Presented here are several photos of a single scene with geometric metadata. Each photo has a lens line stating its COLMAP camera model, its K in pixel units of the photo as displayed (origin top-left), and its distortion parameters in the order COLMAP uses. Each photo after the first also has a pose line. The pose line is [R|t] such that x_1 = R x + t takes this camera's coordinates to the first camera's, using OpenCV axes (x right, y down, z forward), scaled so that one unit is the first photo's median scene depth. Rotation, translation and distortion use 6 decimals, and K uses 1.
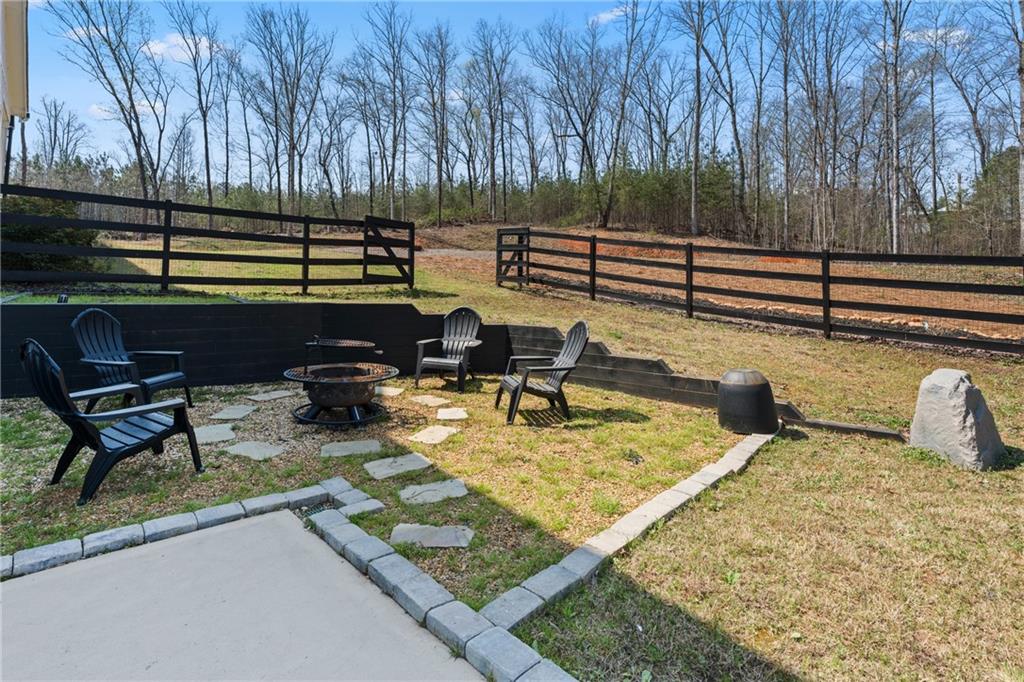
lens RADIAL K [[477.3, 0, 513.7], [0, 477.3, 302.5], [0, 0, 1]] dist [-0.000794, -0.000022]
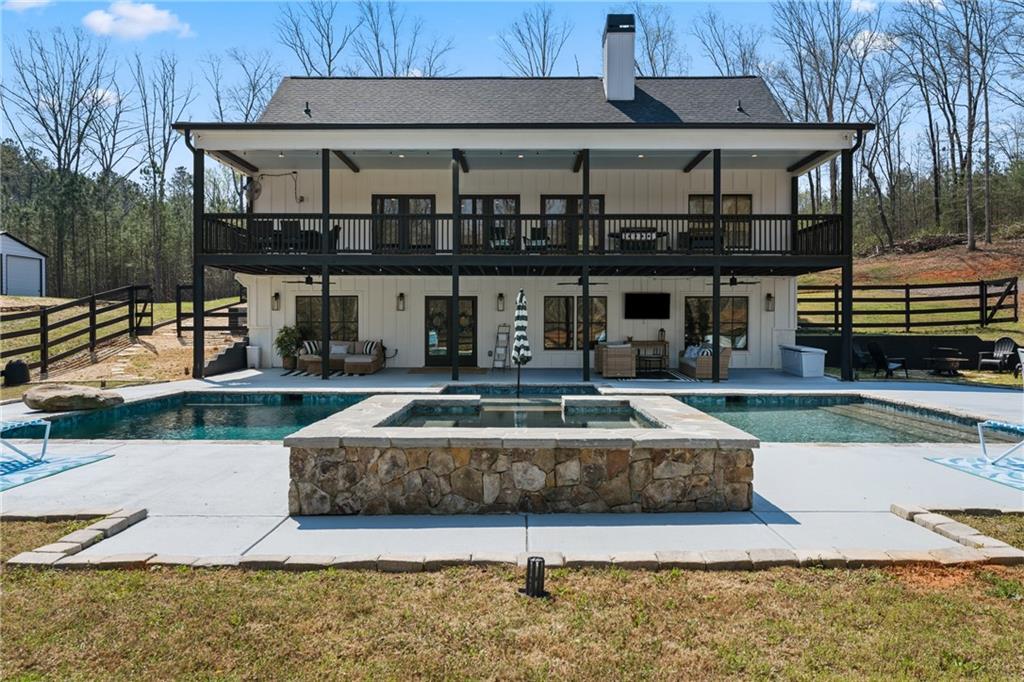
lens RADIAL K [[754.4, 0, 508.7], [0, 754.4, 327.5], [0, 0, 1]] dist [-0.002229, -0.002804]
pose [[0.696130, -0.016649, -0.717723, 0.121558], [-0.003547, 0.999639, -0.026628, 0.010769], [0.717907, 0.021083, 0.695819, -0.461410]]
